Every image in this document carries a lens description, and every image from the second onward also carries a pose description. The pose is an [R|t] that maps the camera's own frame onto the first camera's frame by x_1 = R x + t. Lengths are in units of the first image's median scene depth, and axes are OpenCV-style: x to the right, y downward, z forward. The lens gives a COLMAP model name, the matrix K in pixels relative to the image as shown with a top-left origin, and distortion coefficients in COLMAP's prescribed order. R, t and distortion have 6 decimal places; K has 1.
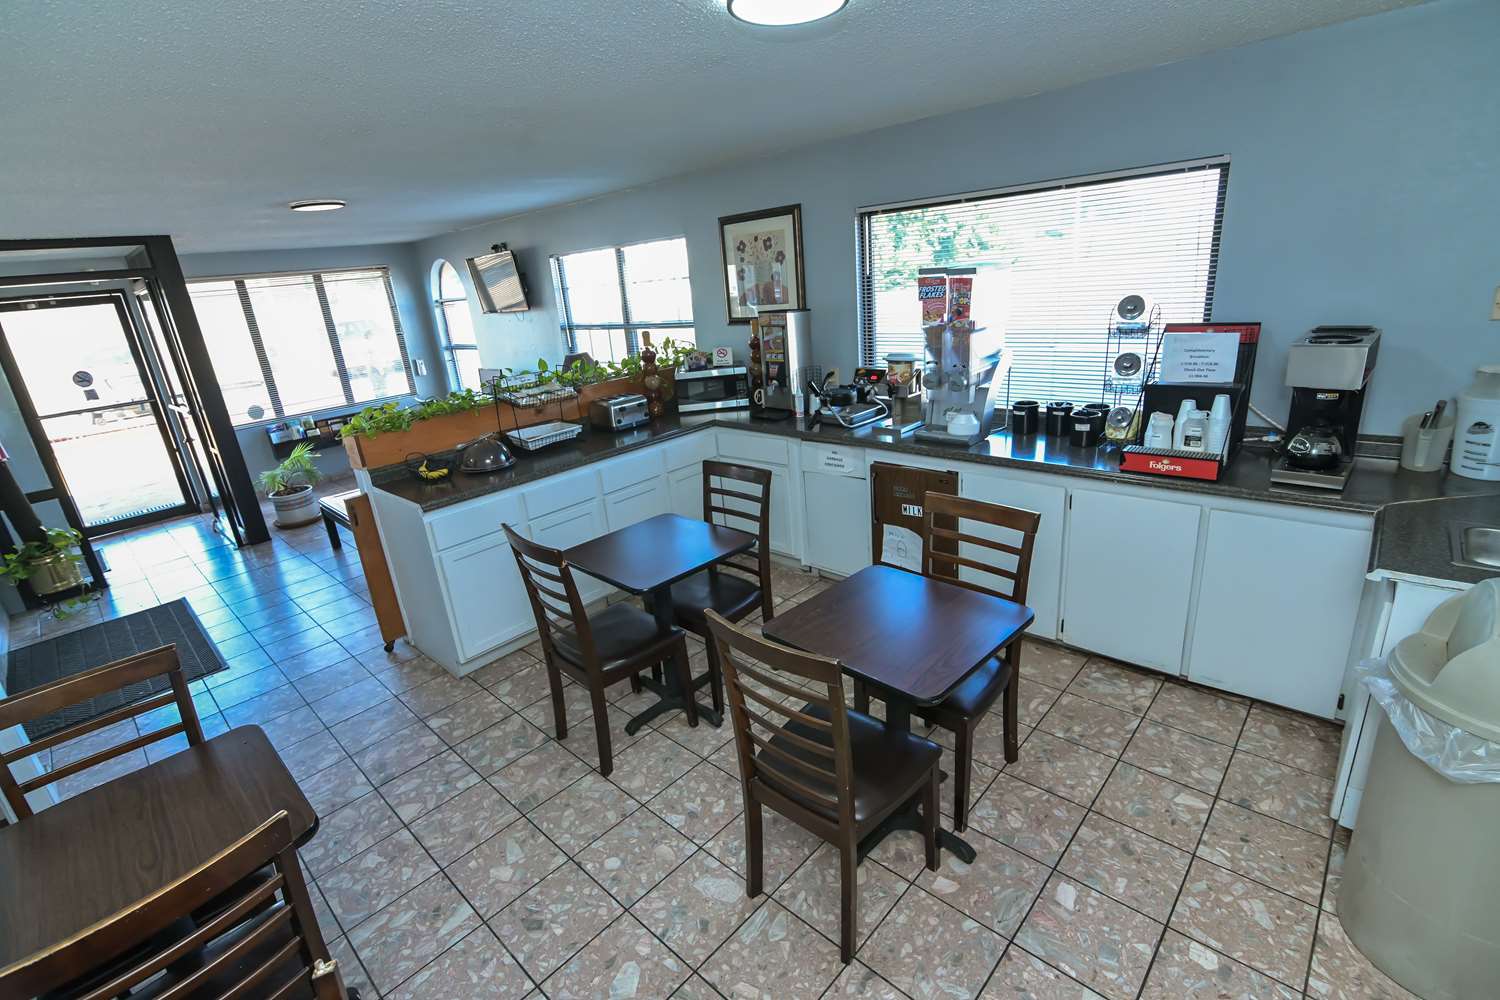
lens RADIAL K [[688.4, 0, 750.0], [0, 688.4, 500.0], [0, 0, 1]] dist [-0.016493, -0.000163]
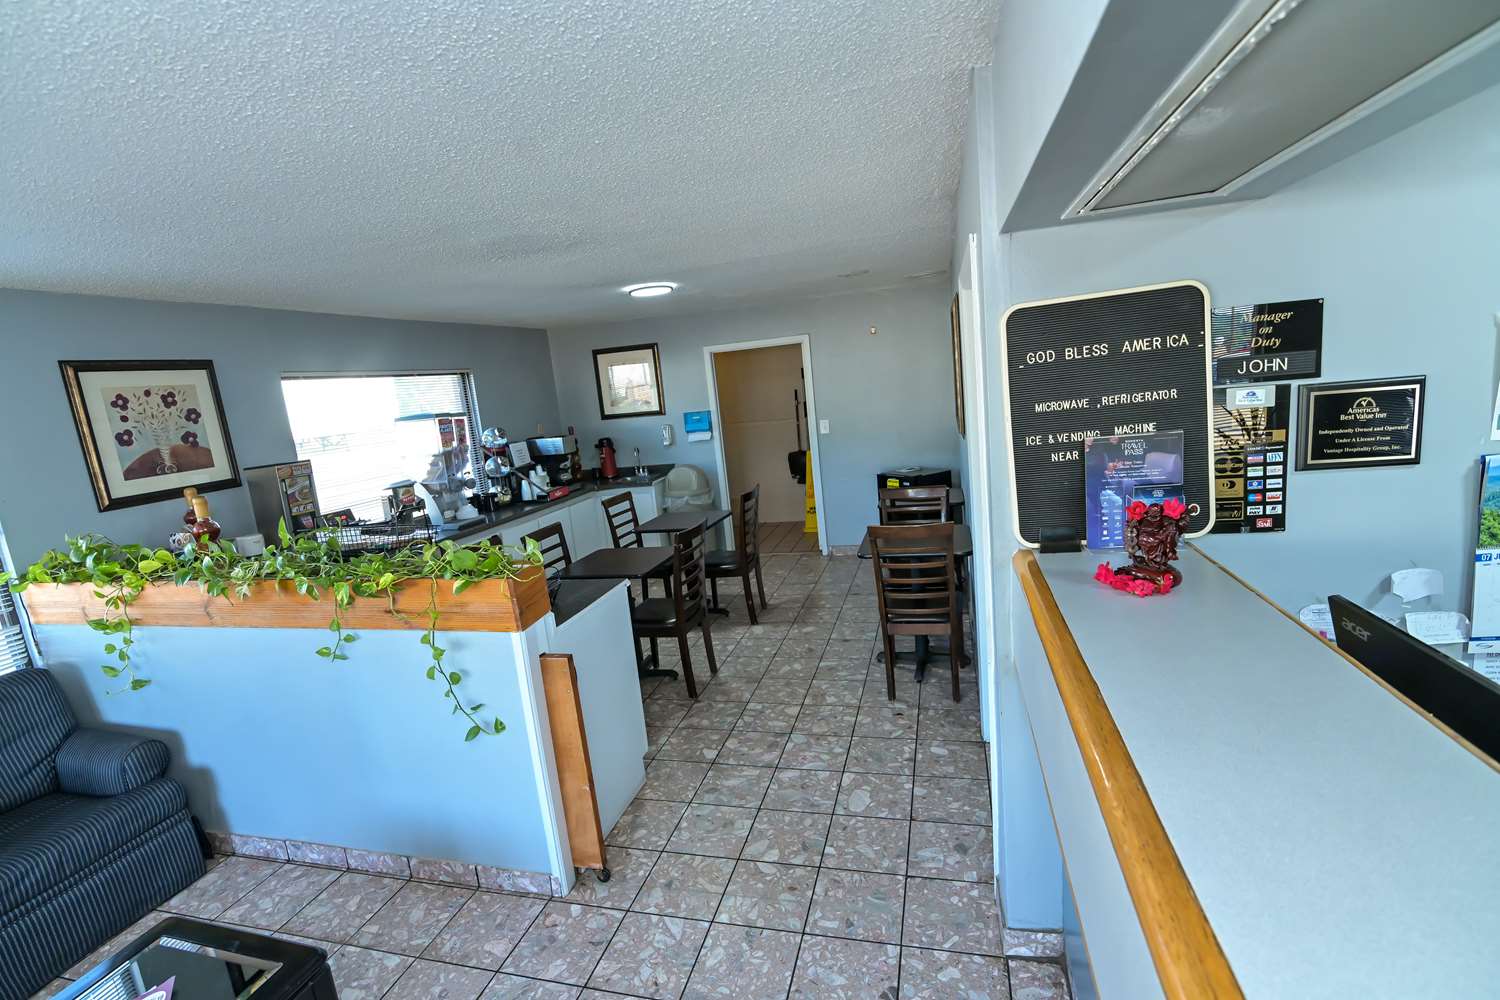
lens RADIAL K [[688.4, 0, 750.0], [0, 688.4, 500.0], [0, 0, 1]] dist [-0.016493, -0.000163]
pose [[-0.454232, -0.018296, 0.890696, -1.015158], [0.410984, 0.882742, 0.227724, -0.172337], [-0.790421, 0.469501, -0.393450, 0.841122]]
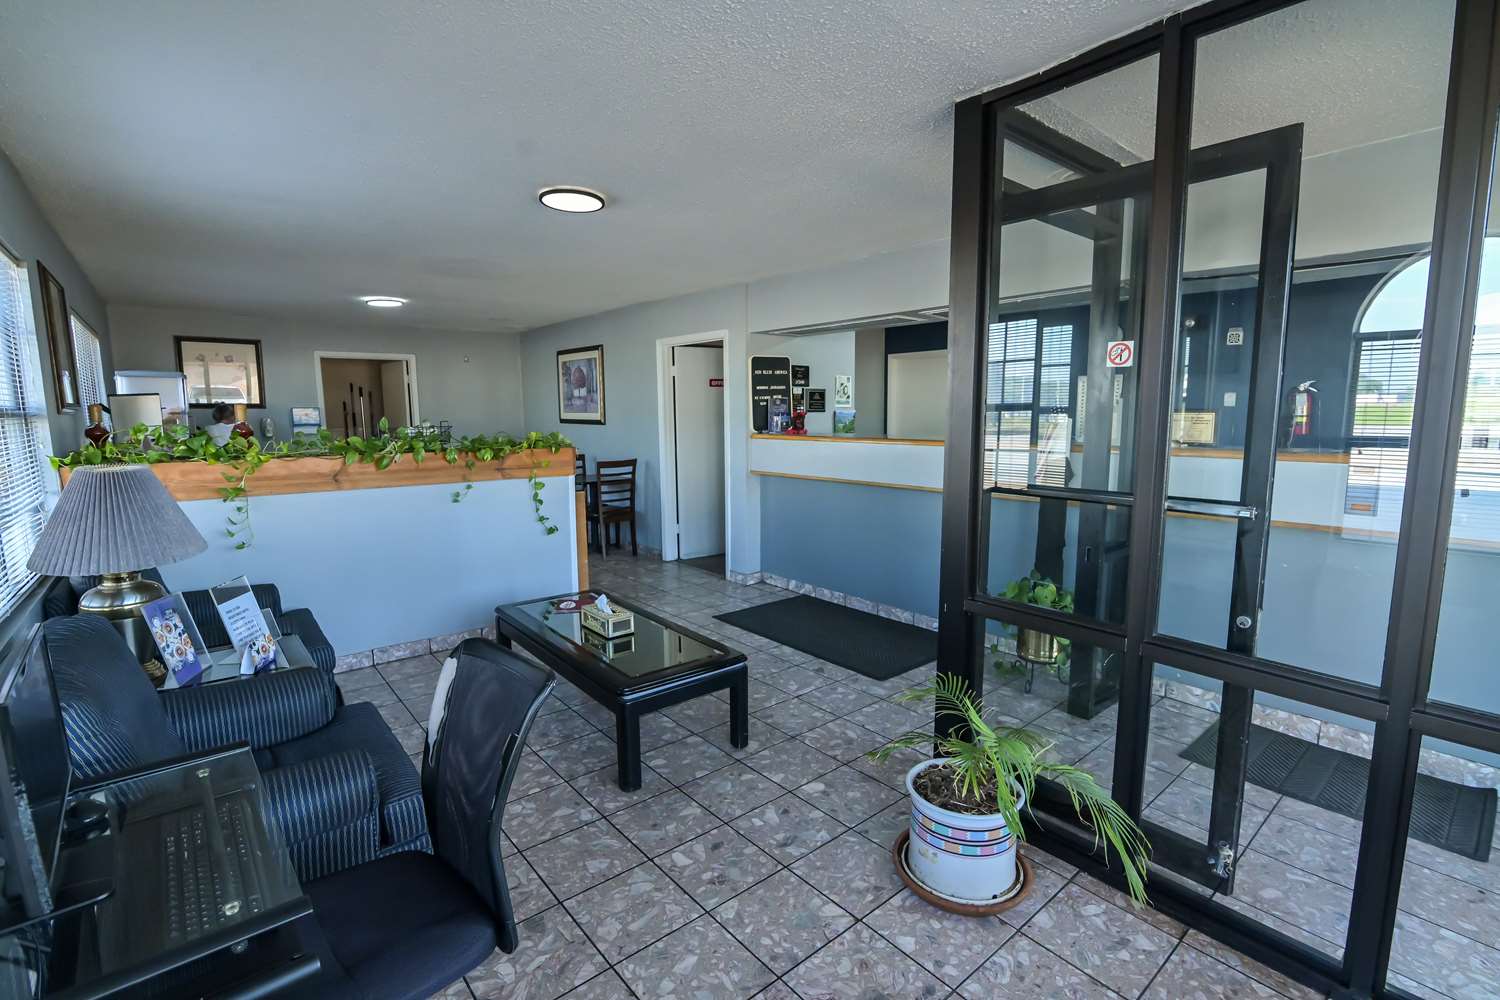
lens RADIAL K [[688.4, 0, 750.0], [0, 688.4, 500.0], [0, 0, 1]] dist [-0.016493, -0.000163]
pose [[-0.988011, 0.079235, 0.132496, -0.804899], [0.128778, 0.896339, 0.424256, -0.540922], [-0.085146, 0.436232, -0.895797, 2.228687]]
